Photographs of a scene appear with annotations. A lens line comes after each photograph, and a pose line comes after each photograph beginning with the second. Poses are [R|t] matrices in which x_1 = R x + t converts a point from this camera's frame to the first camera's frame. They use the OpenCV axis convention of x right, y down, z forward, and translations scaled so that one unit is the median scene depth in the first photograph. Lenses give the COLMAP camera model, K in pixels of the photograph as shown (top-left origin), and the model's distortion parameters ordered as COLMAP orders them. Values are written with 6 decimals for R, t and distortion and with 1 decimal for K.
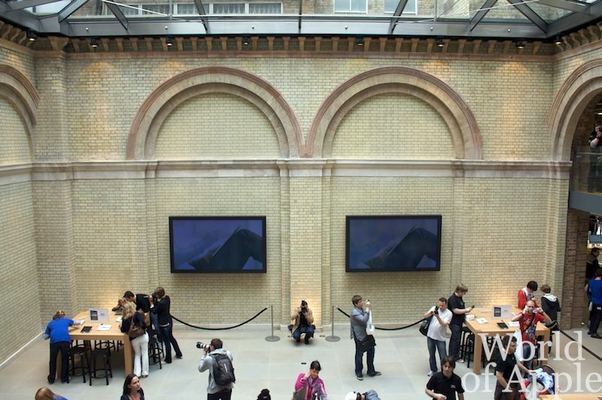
lens RADIAL K [[511.4, 0, 297.1], [0, 511.4, 197.7], [0, 0, 1]] dist [-0.112313, 0.064750]
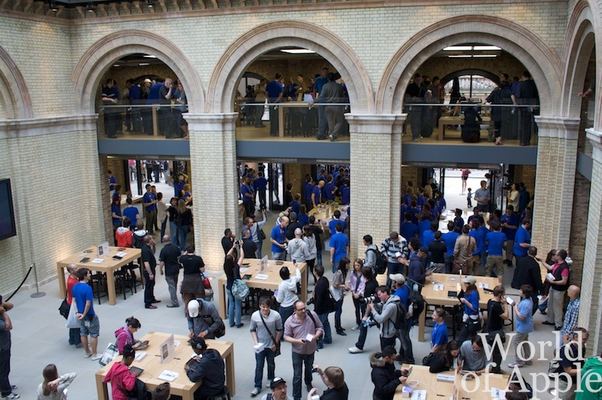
lens RADIAL K [[569.7, 0, 305.7], [0, 569.7, 193.4], [0, 0, 1]] dist [-0.071993, 0.000000]
pose [[0.303673, -0.184289, 0.934783, -0.554235], [0.116915, 0.980908, 0.155401, -0.037839], [-0.945576, 0.062099, 0.319422, 0.127630]]
